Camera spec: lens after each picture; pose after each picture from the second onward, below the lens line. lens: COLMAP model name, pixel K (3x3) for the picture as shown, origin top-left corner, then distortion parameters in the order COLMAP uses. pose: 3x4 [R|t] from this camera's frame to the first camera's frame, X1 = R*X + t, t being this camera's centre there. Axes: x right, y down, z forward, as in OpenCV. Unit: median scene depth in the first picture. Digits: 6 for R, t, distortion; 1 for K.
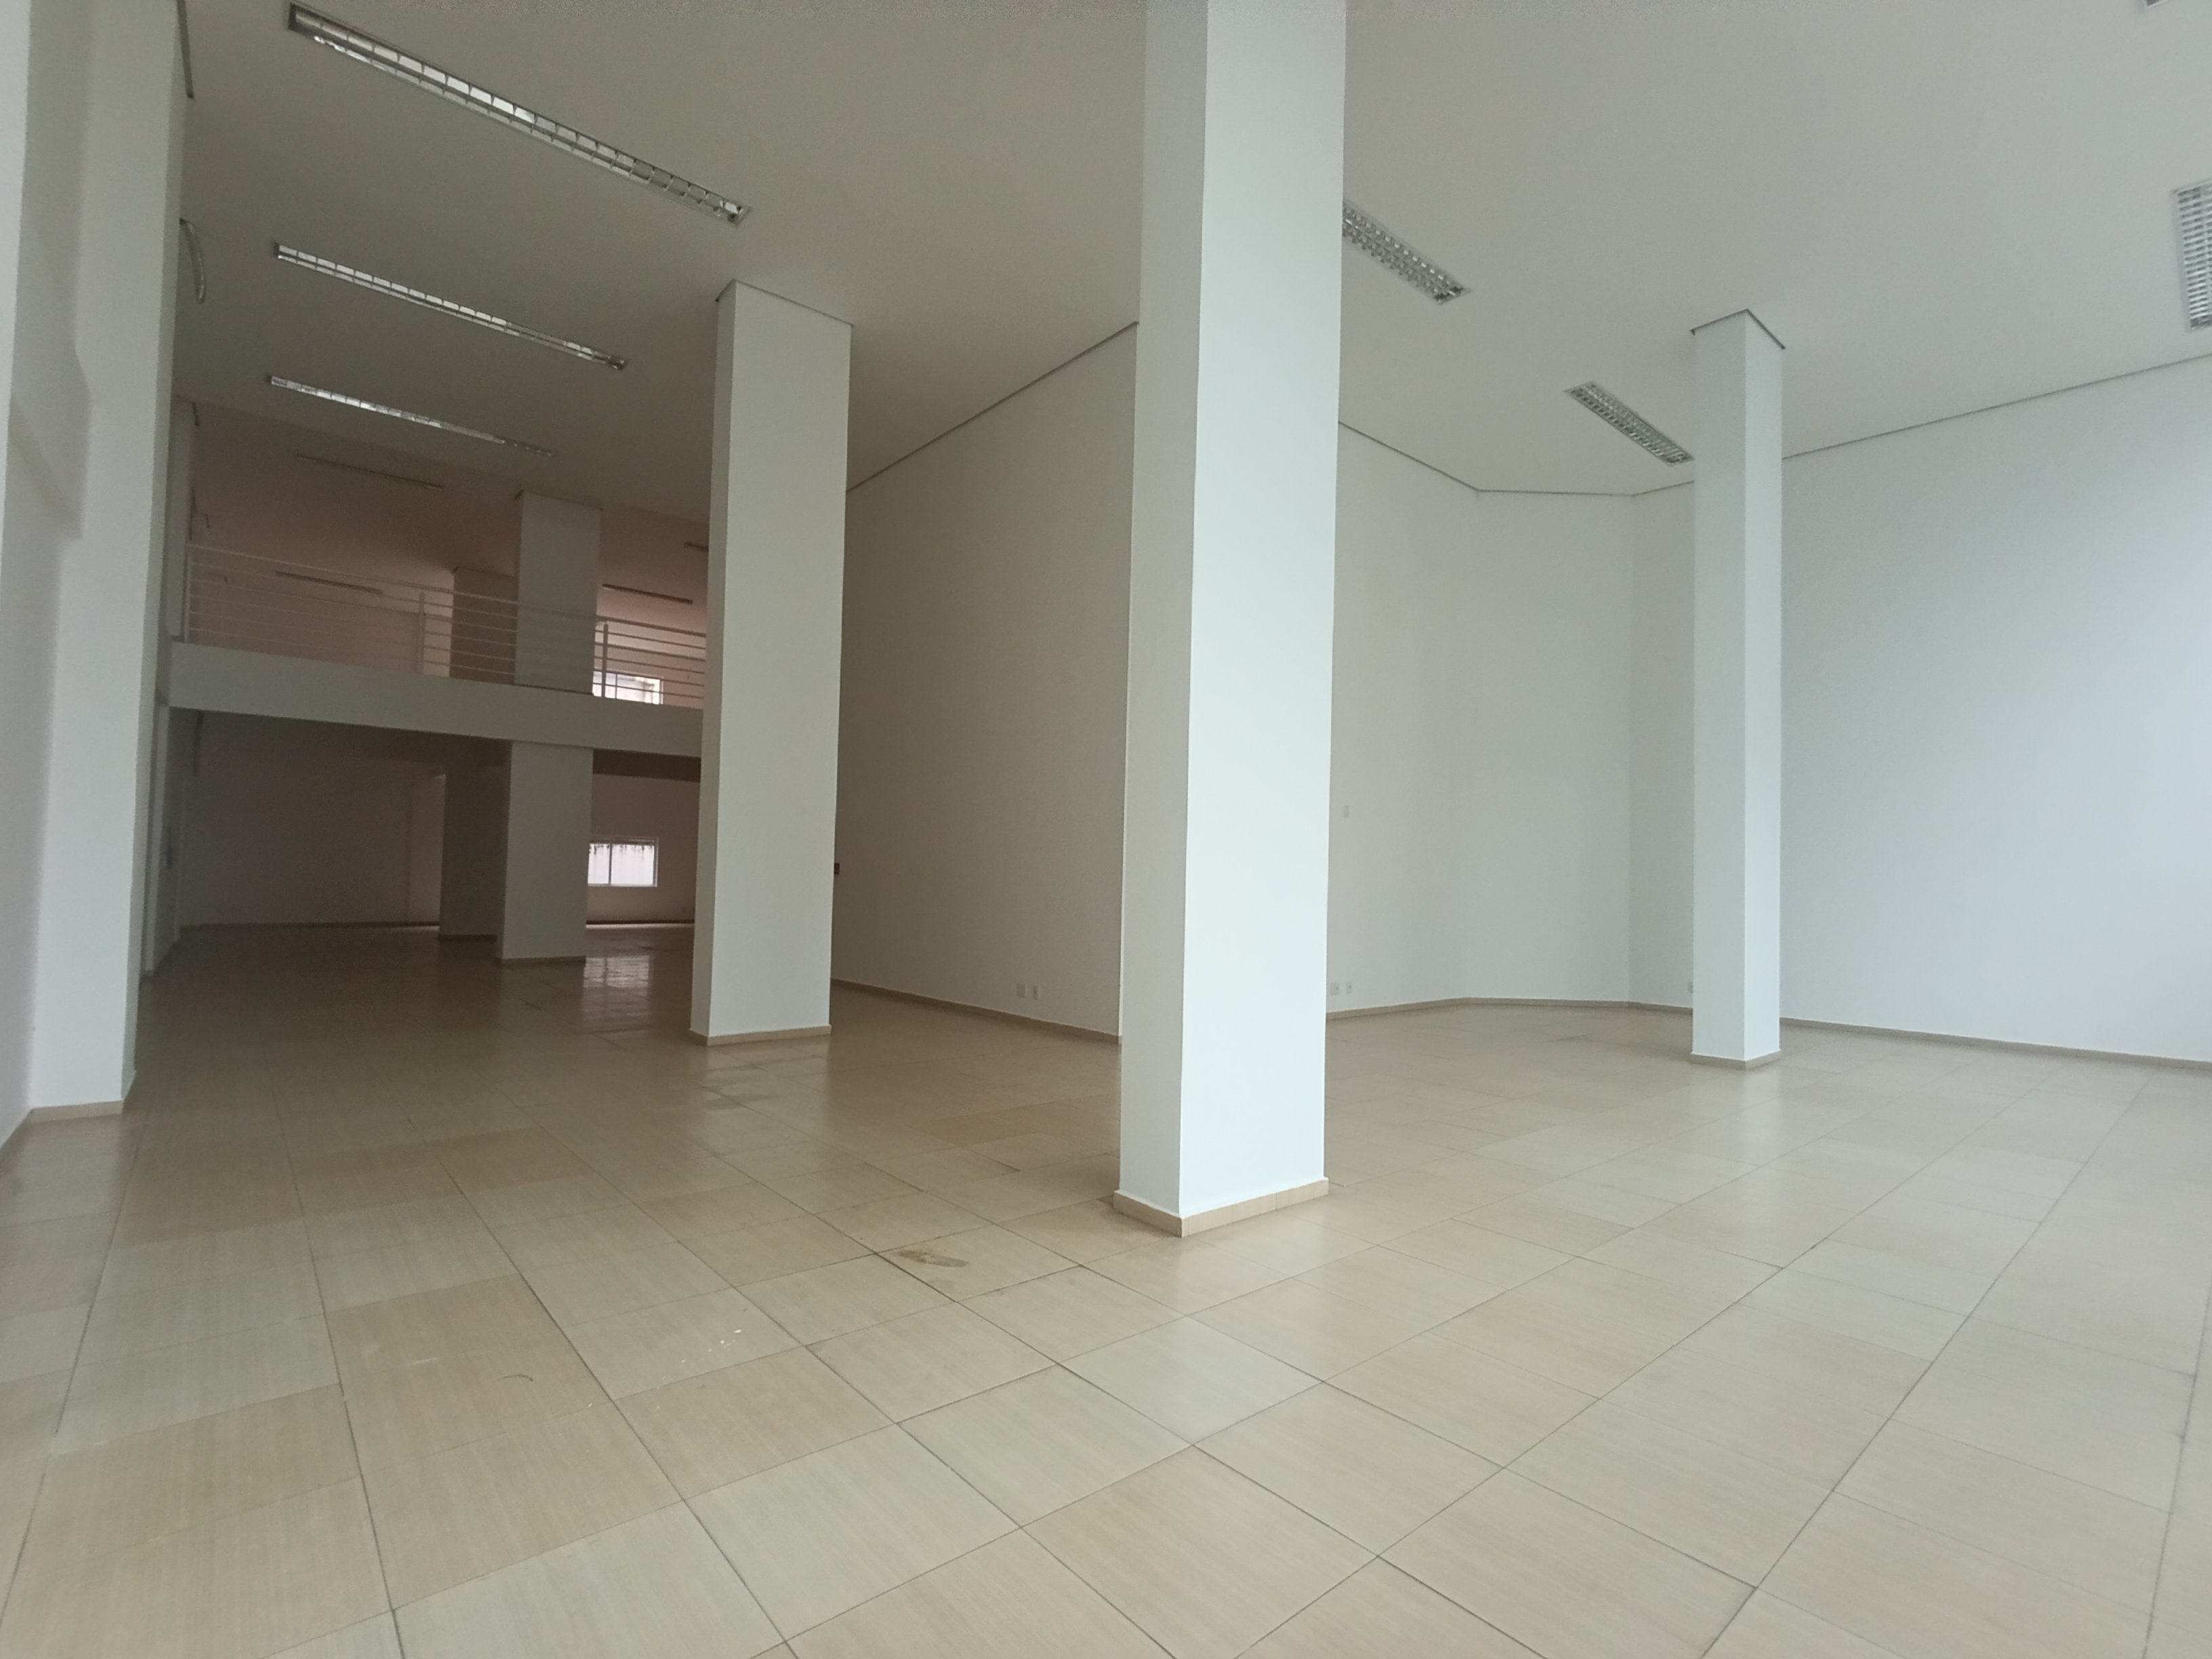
lens RADIAL K [[1022.3, 0, 1101.8], [0, 1022.3, 833.0], [0, 0, 1]] dist [-0.003994, -0.000839]
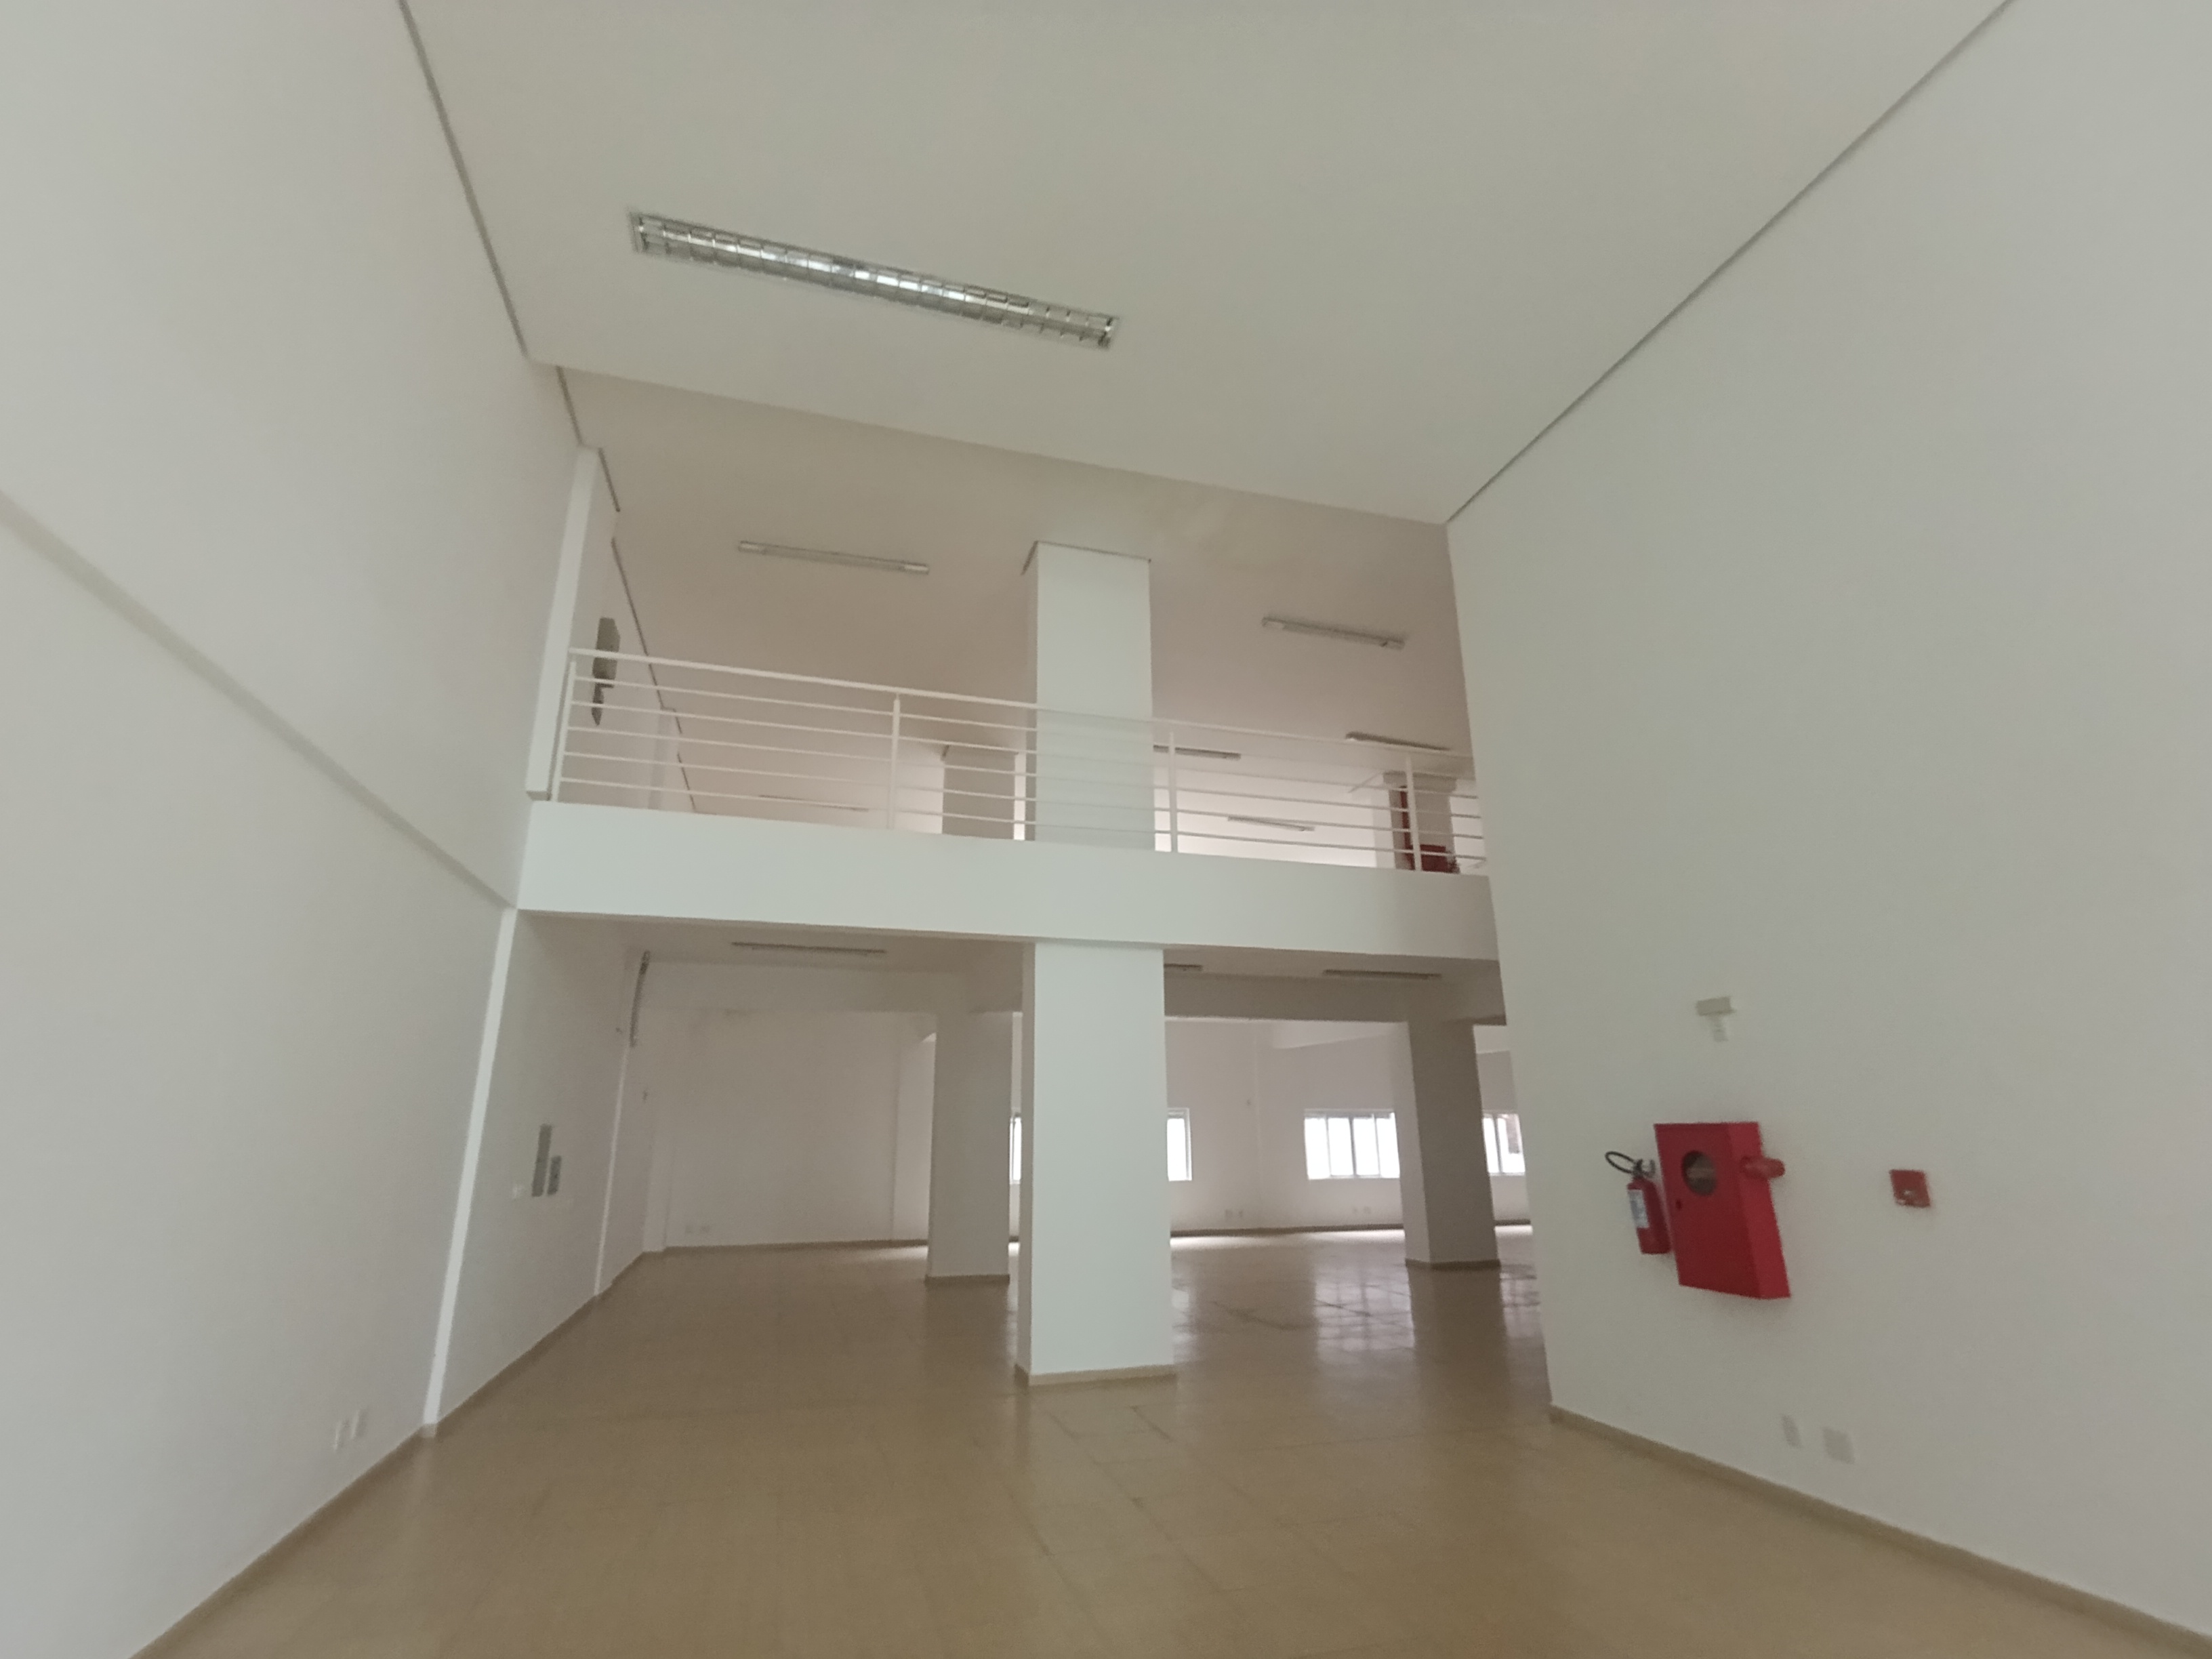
lens RADIAL K [[1022.3, 0, 1107.0], [0, 1022.3, 831.4], [0, 0, 1]] dist [-0.003994, -0.000839]
pose [[0.914424, -0.144683, -0.378015, -0.322356], [0.045740, 0.964886, -0.258657, -0.002637], [0.402165, 0.219232, 0.888932, 0.507631]]
